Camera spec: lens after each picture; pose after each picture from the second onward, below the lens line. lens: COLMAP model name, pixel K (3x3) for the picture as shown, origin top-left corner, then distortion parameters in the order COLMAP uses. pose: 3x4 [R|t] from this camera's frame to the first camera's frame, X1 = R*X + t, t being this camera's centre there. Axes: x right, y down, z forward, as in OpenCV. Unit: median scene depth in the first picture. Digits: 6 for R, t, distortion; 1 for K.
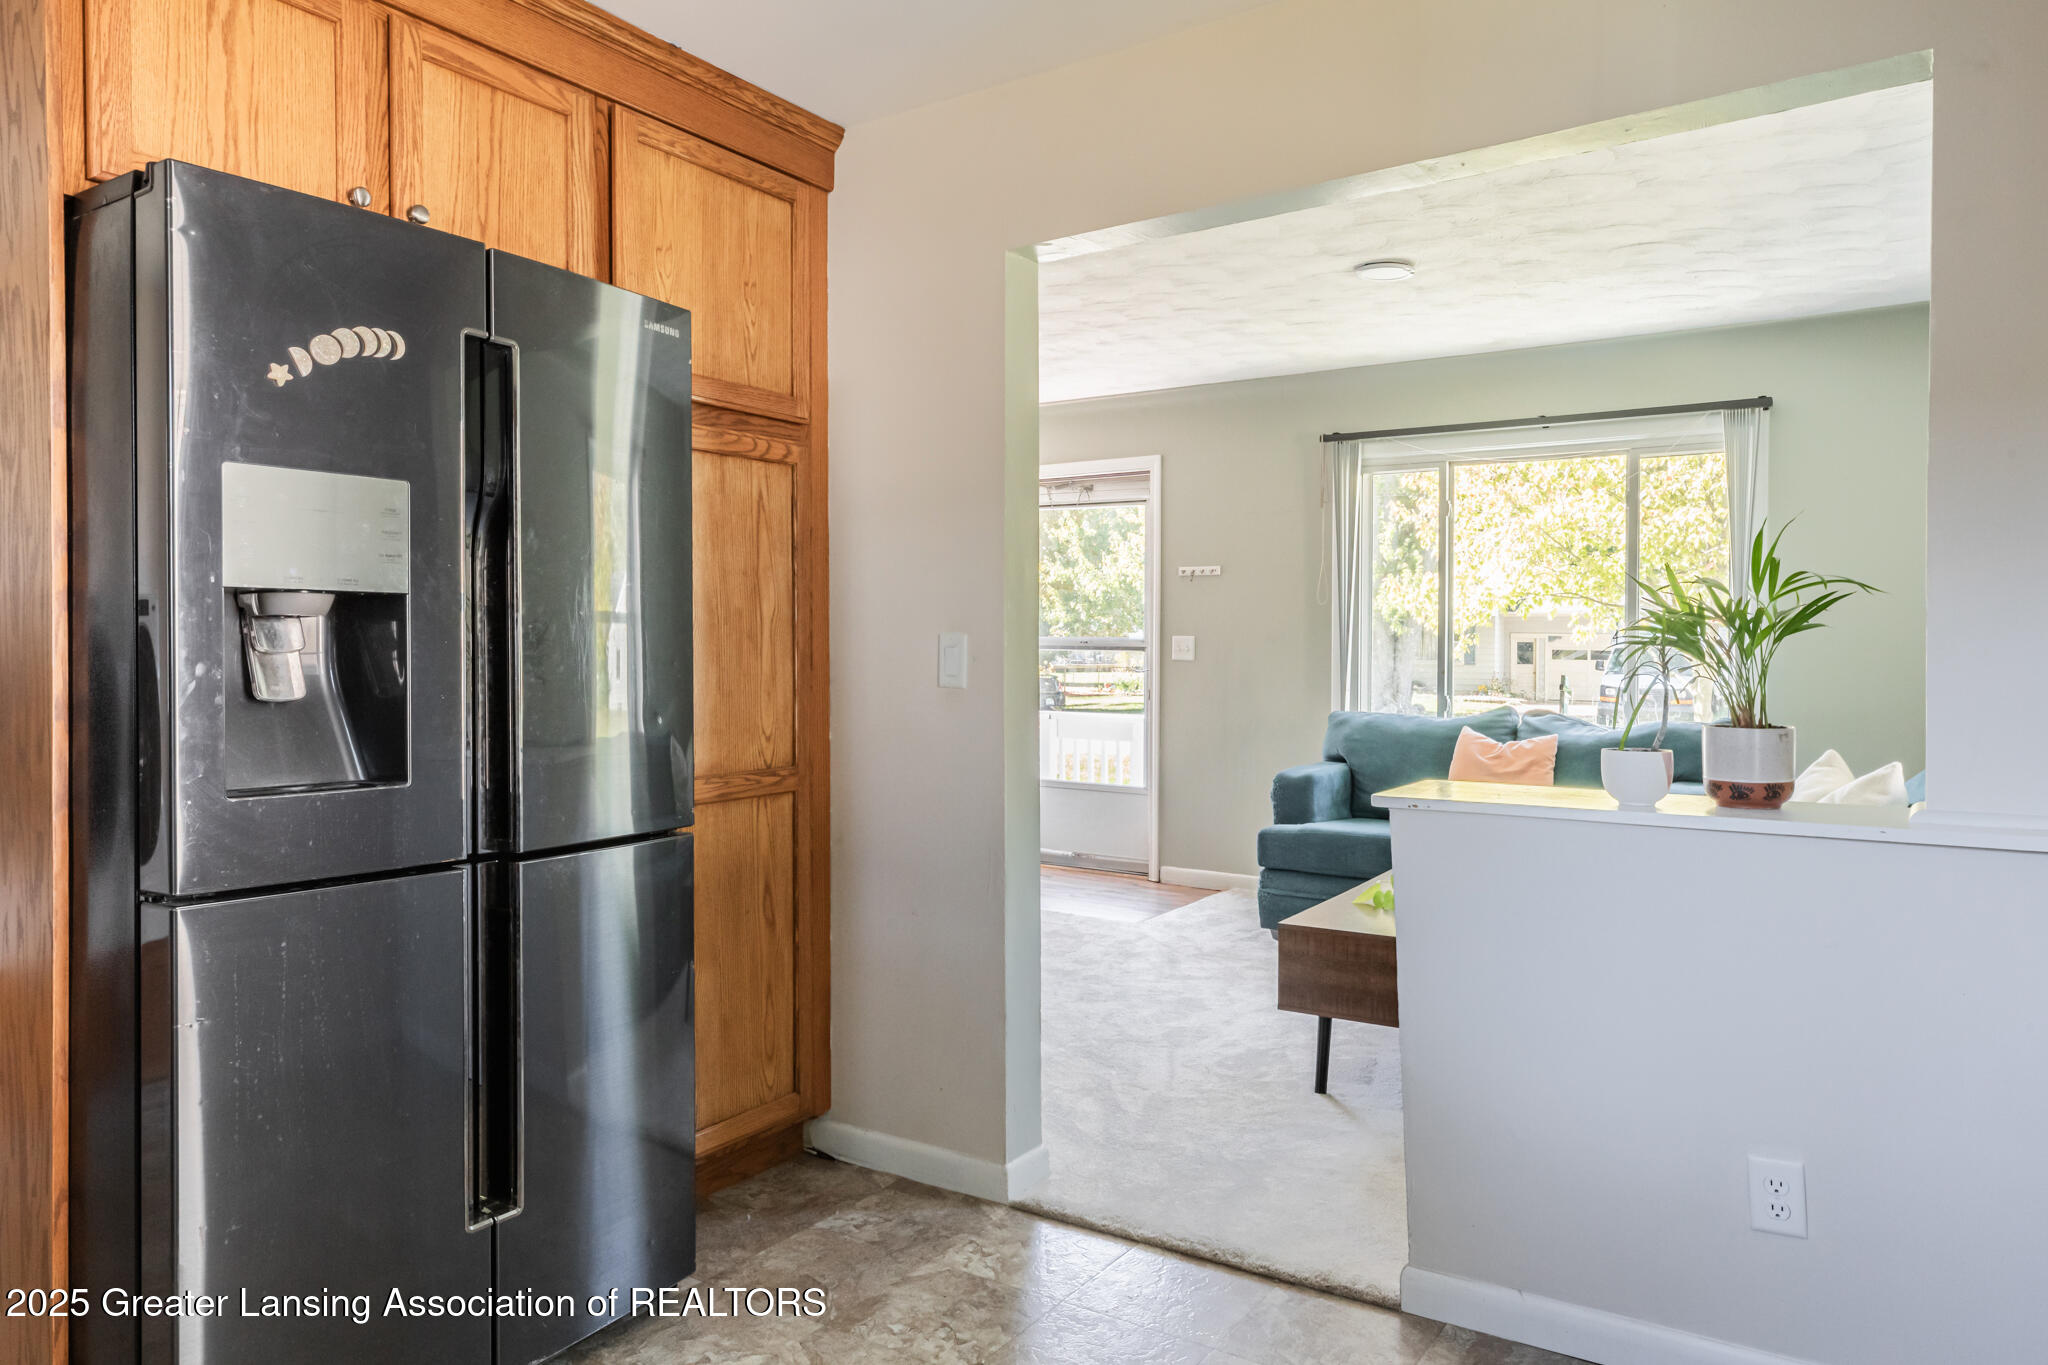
lens RADIAL K [[1380.5, 0, 1022.4], [0, 1380.5, 677.6], [0, 0, 1]] dist [0.001123, 0.007466]
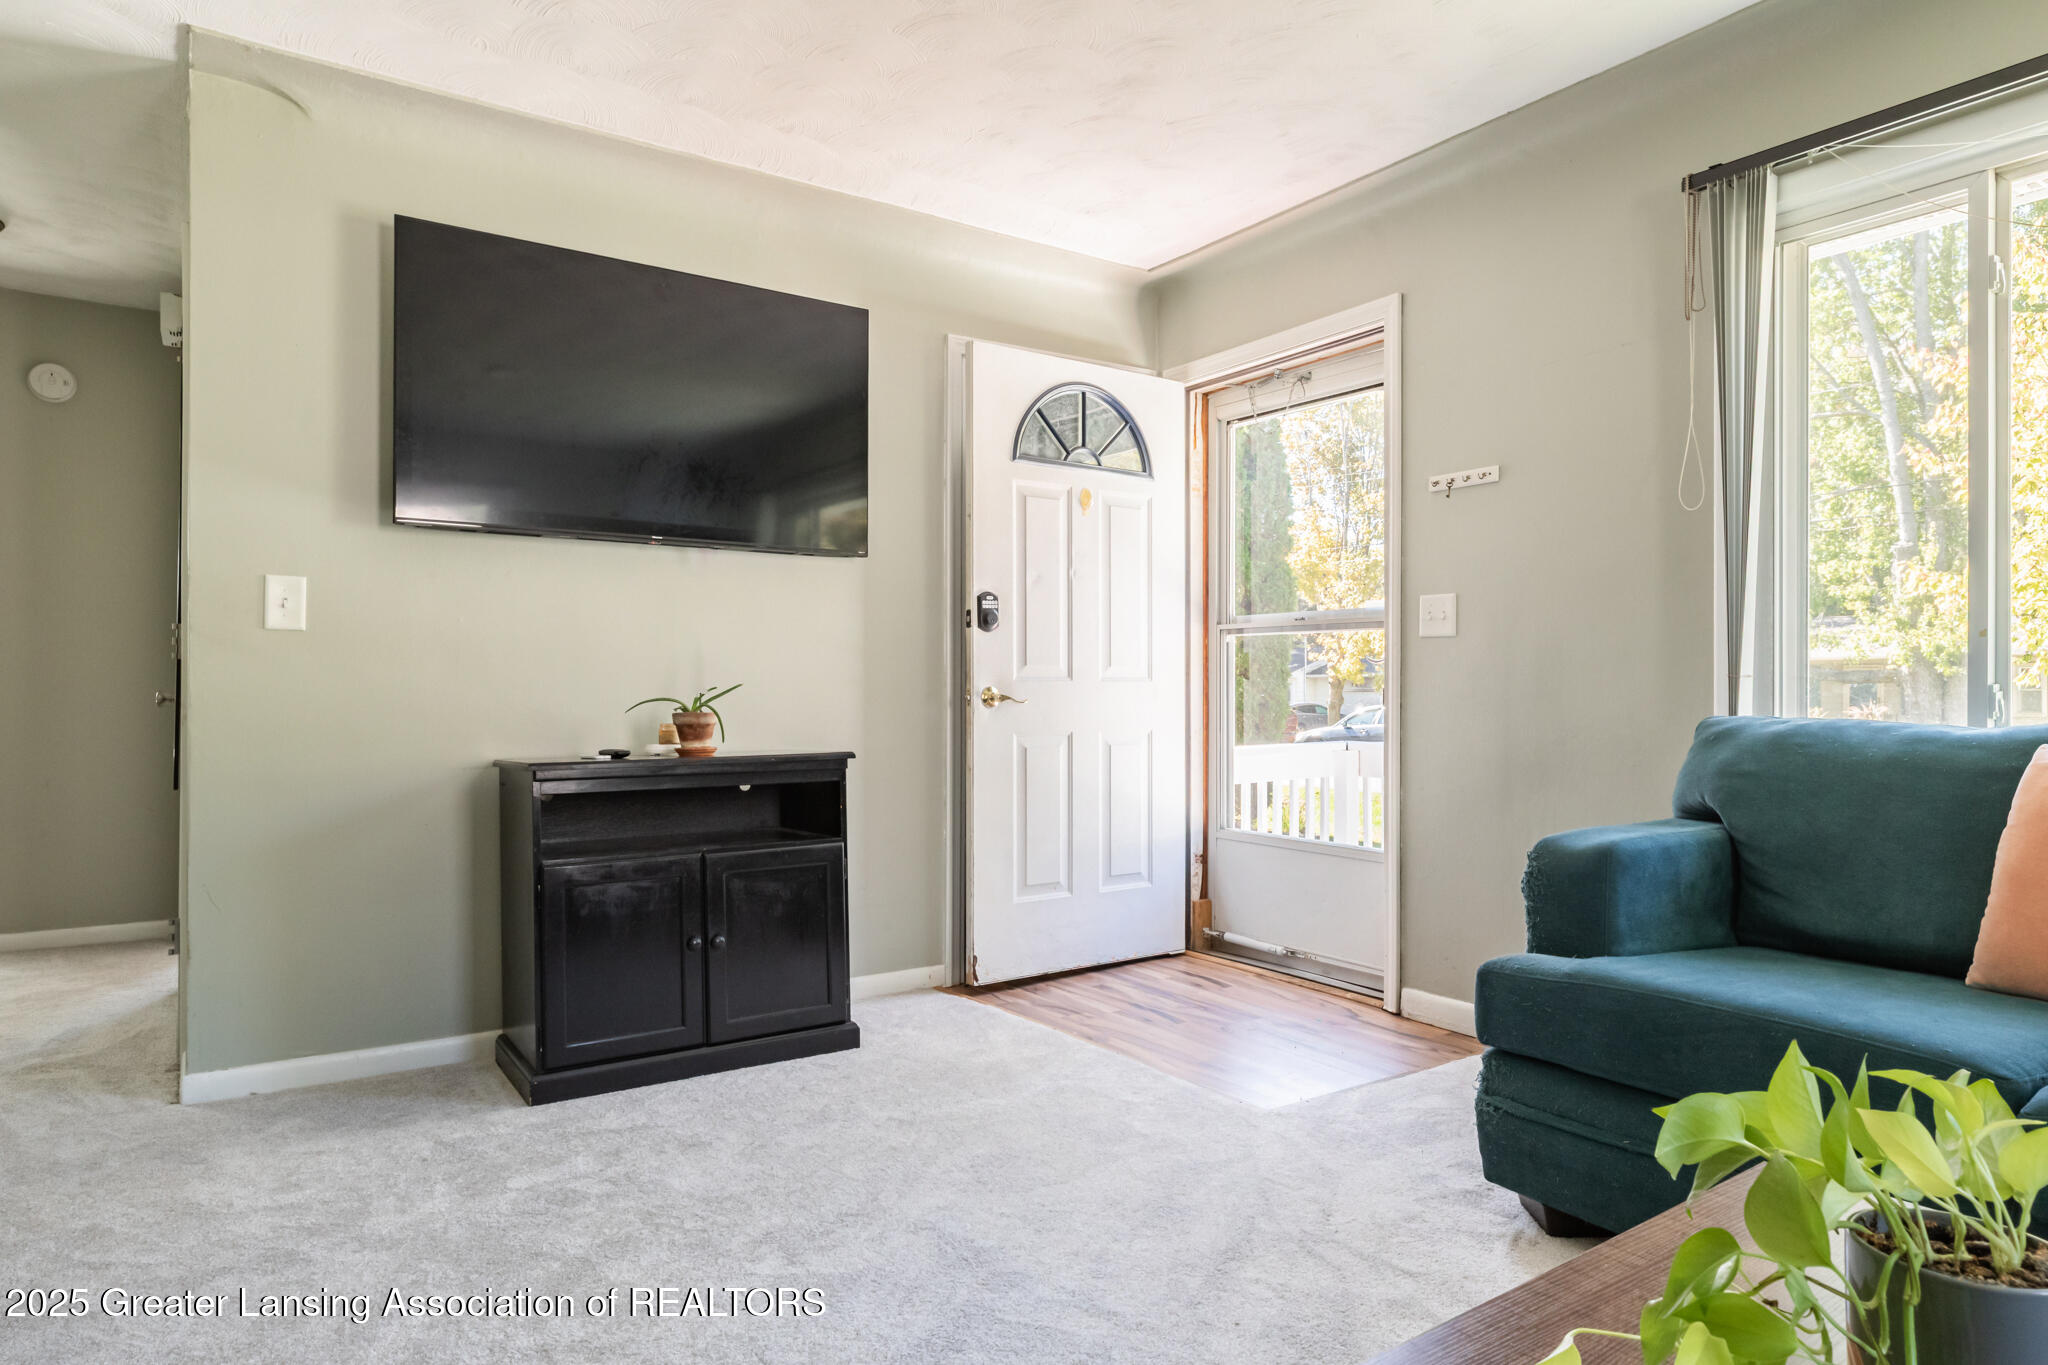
lens RADIAL K [[1196.6, 0, 1015.0], [0, 1196.6, 696.9], [0, 0, 1]] dist [-0.006480, 0.000177]
pose [[0.919280, -0.000185, -0.393604, 0.342399], [-0.012105, 0.999514, -0.028742, 0.066623], [0.393417, 0.031186, 0.918831, 1.061690]]
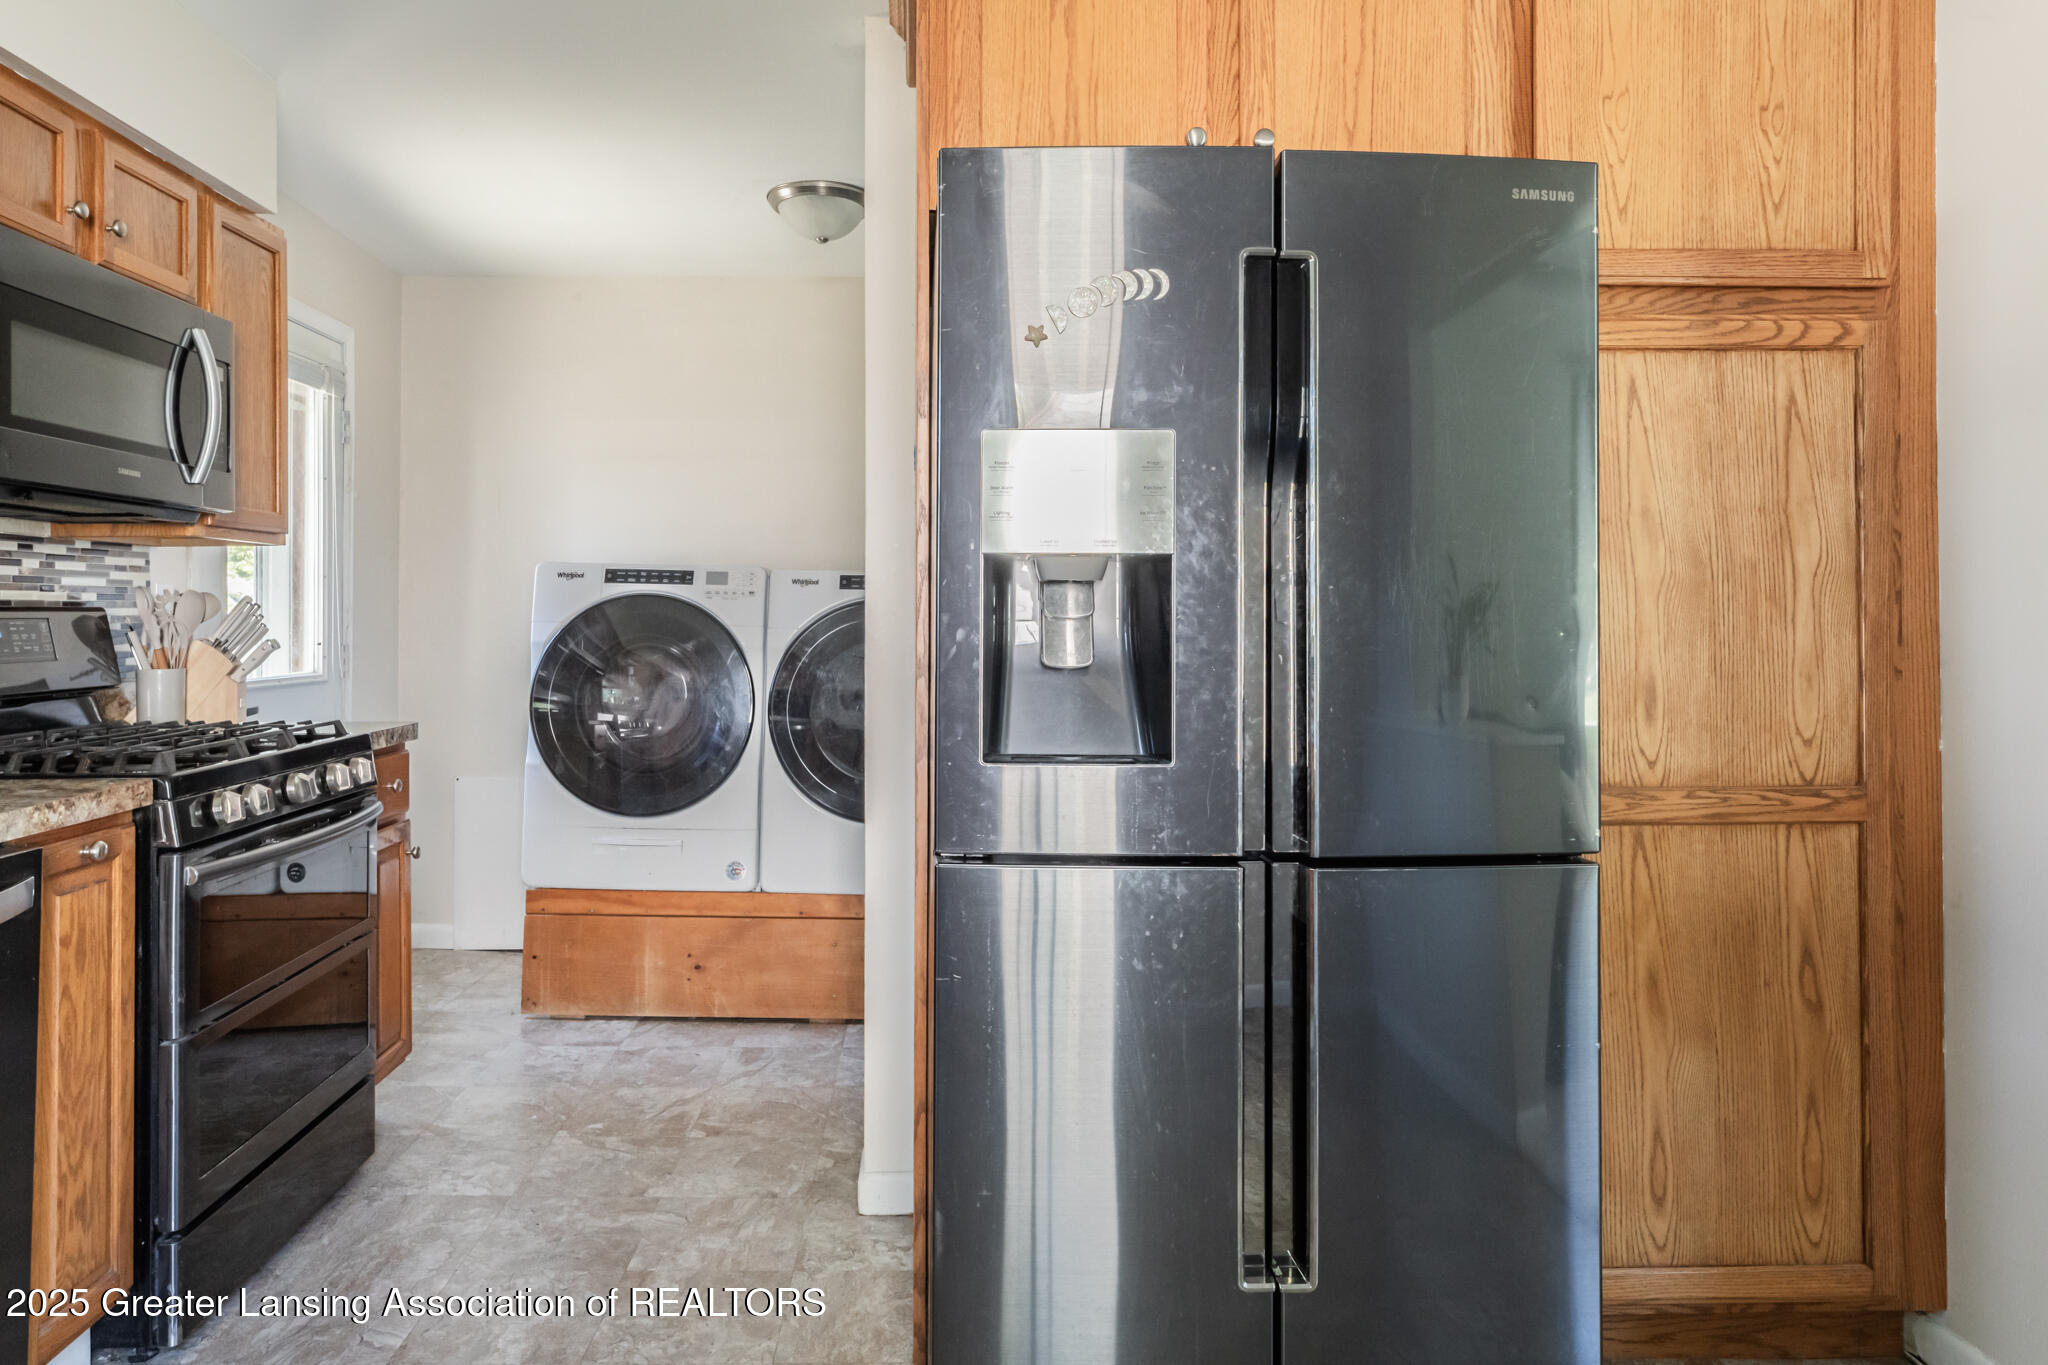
lens RADIAL K [[1334.8, 0, 987.6], [0, 1334.8, 623.6], [0, 0, 1]] dist [-0.002102, 0.005636]
pose [[0.568845, -0.004249, -0.822434, 0.134251], [-0.015178, 0.999762, -0.015663, 0.000544], [0.822305, 0.021393, 0.568645, 0.262371]]
